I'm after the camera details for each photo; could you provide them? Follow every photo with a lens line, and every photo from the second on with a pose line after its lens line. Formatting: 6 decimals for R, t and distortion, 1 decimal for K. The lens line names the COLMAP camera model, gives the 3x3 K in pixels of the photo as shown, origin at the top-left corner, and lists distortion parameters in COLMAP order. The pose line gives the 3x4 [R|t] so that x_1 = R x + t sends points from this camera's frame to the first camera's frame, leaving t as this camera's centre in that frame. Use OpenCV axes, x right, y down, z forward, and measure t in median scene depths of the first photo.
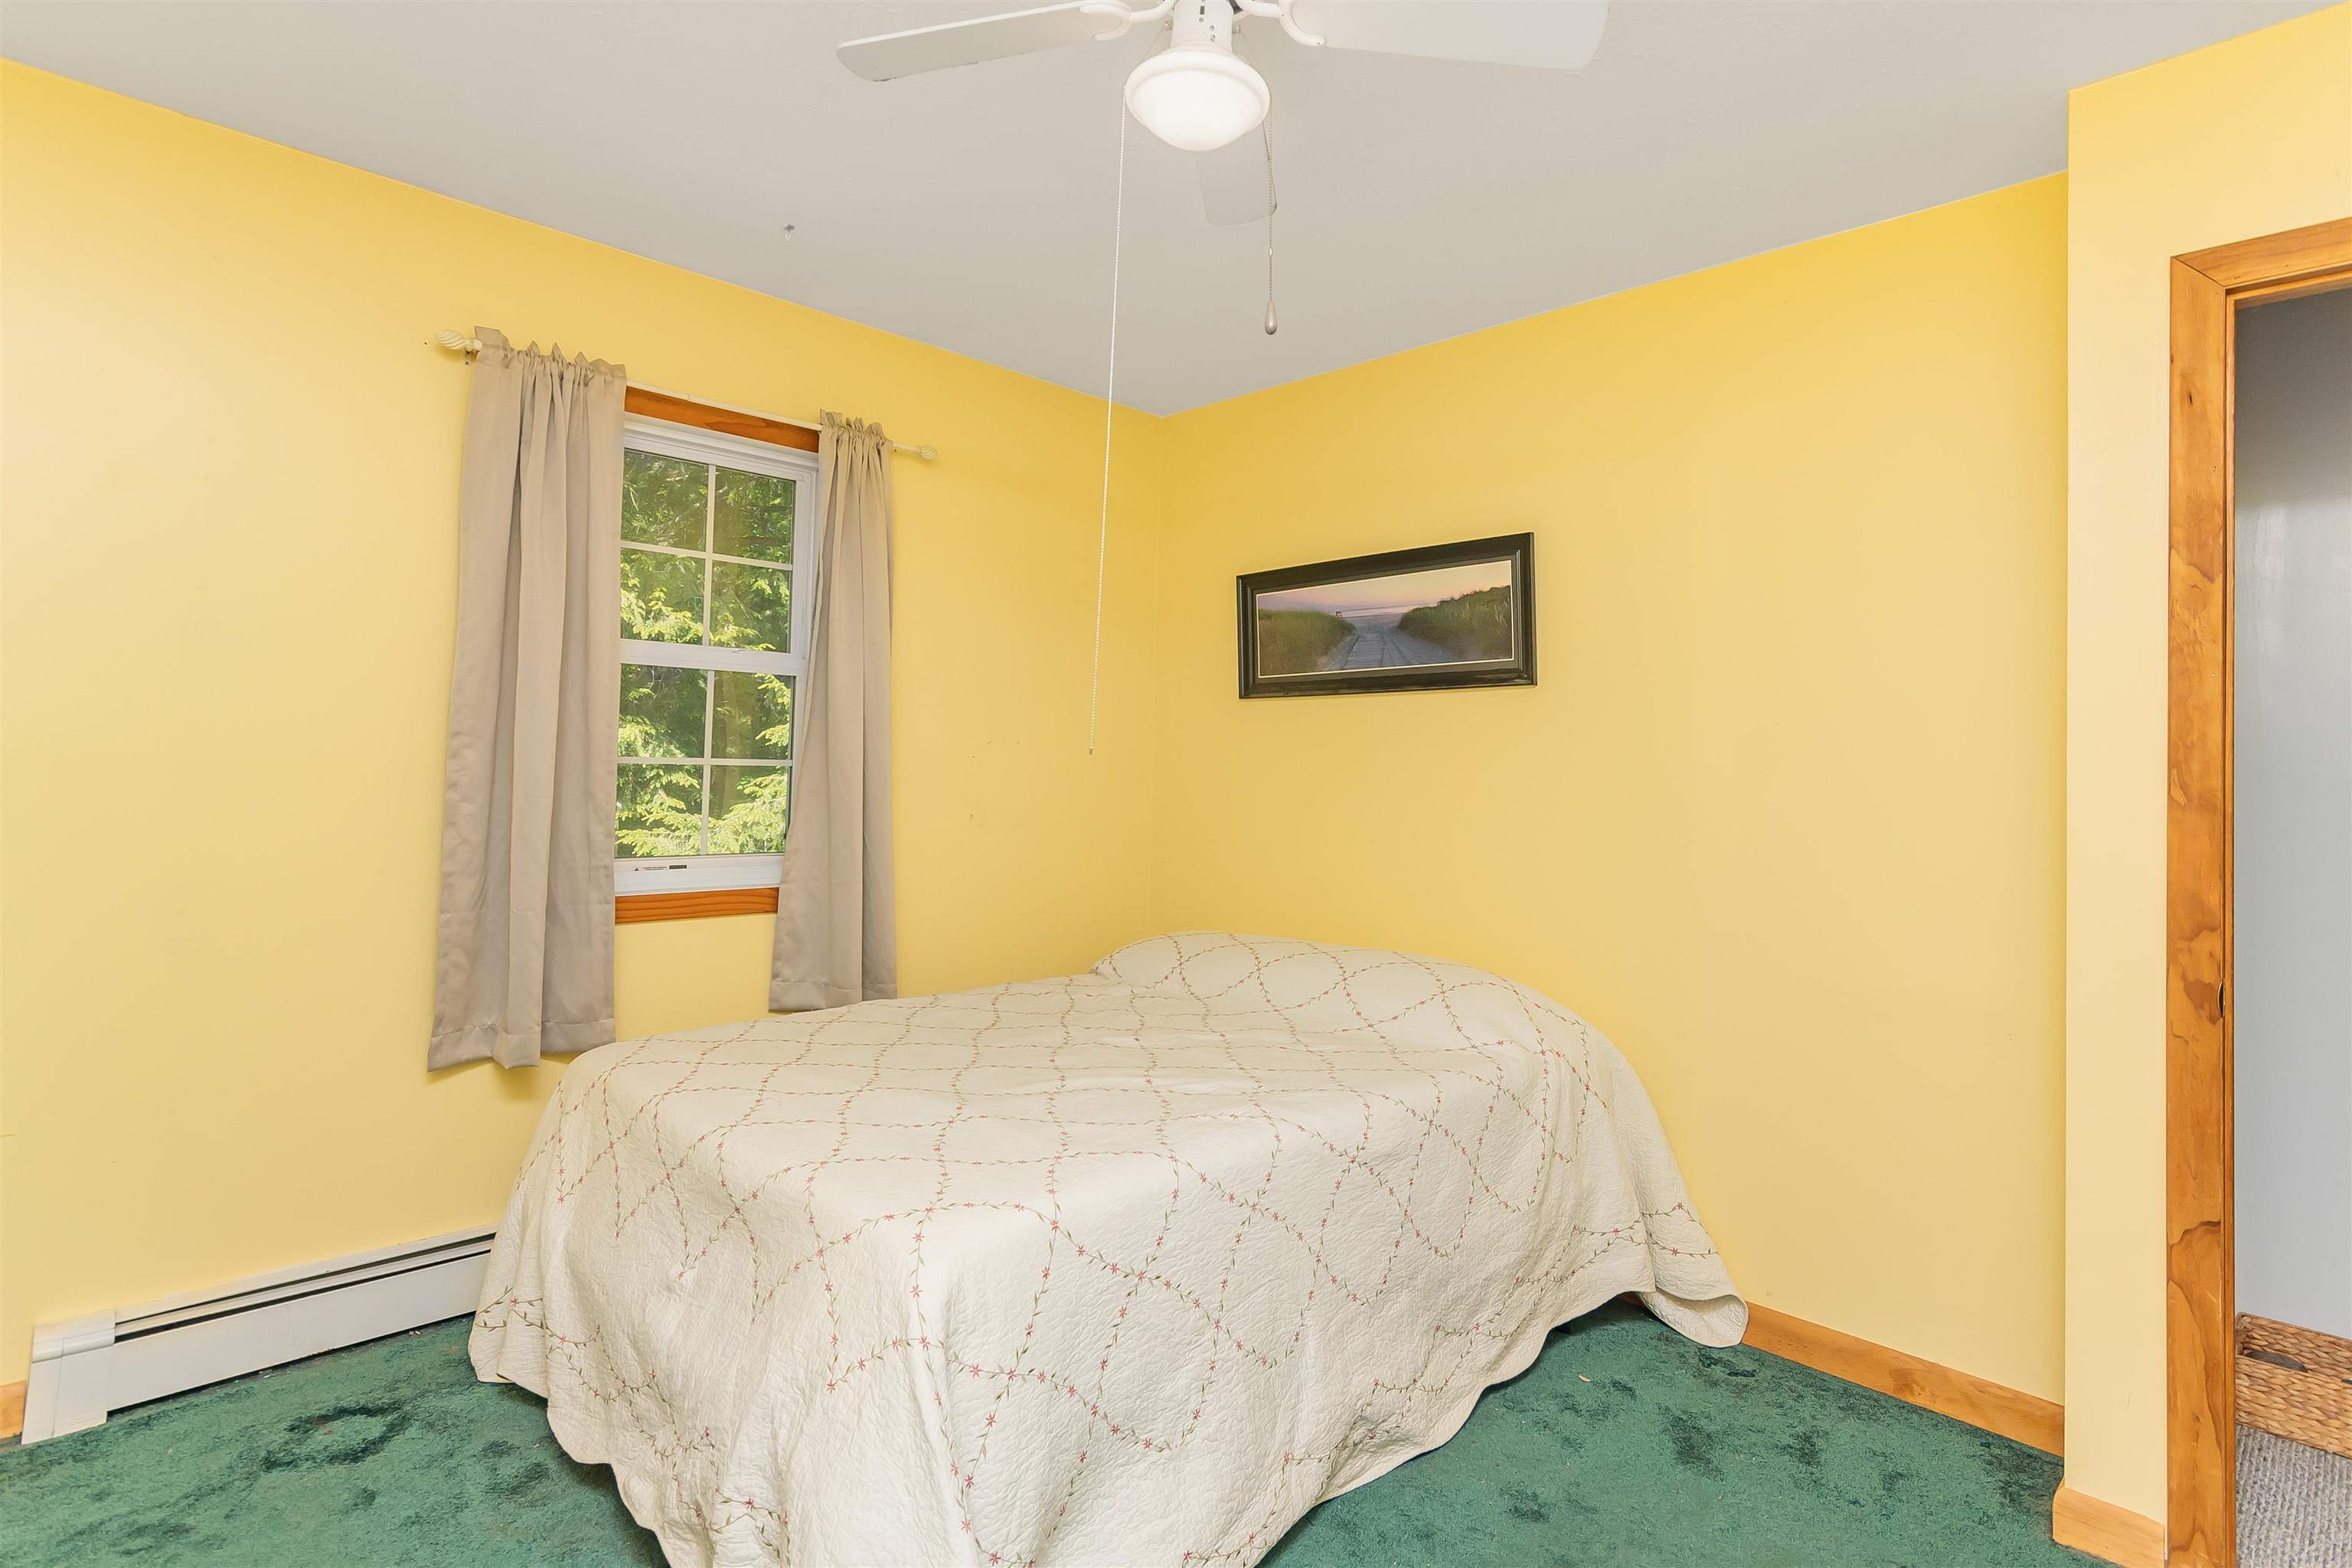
lens RADIAL K [[1096.9, 0, 1173.7], [0, 1096.9, 747.6], [0, 0, 1]] dist [-0.001810, -0.000164]
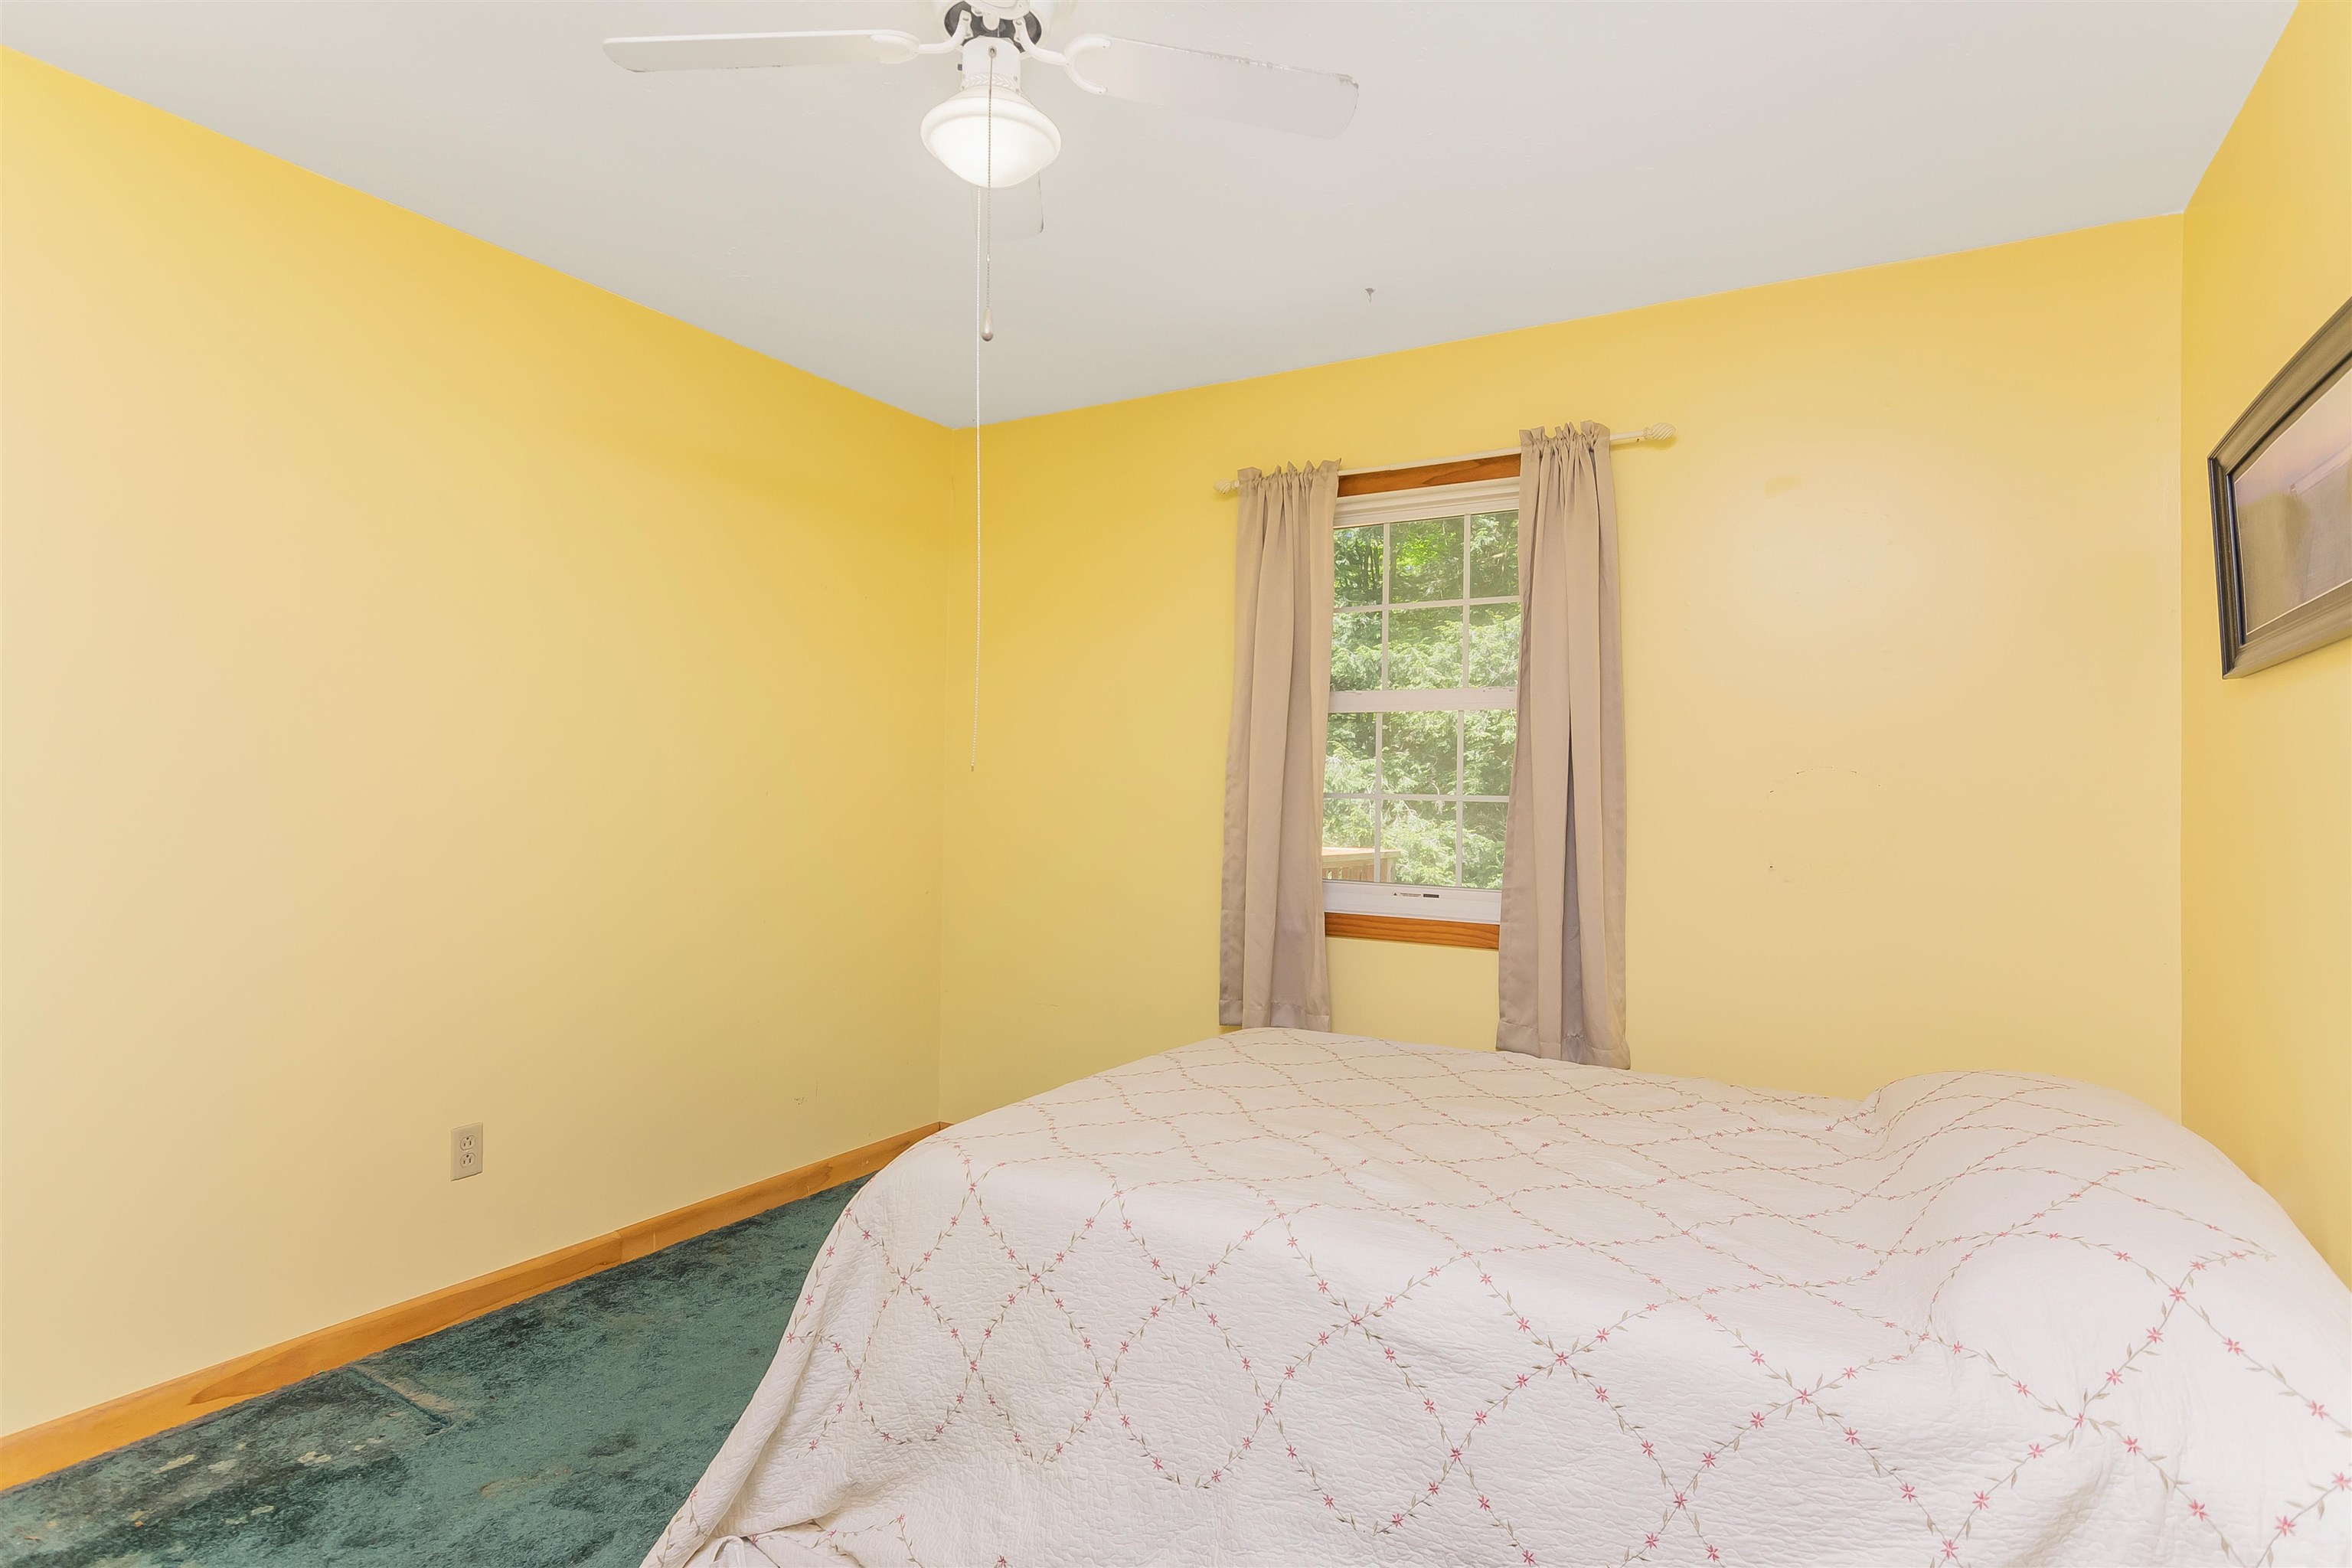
lens RADIAL K [[1144.3, 0, 1174.8], [0, 1144.3, 780.5], [0, 0, 1]] dist [-0.001578, 0.000186]
pose [[0.319091, -0.024415, -0.947409, 0.617786], [0.004480, 0.999696, -0.024253, 0.025001], [0.947713, 0.003494, 0.319104, 0.463585]]
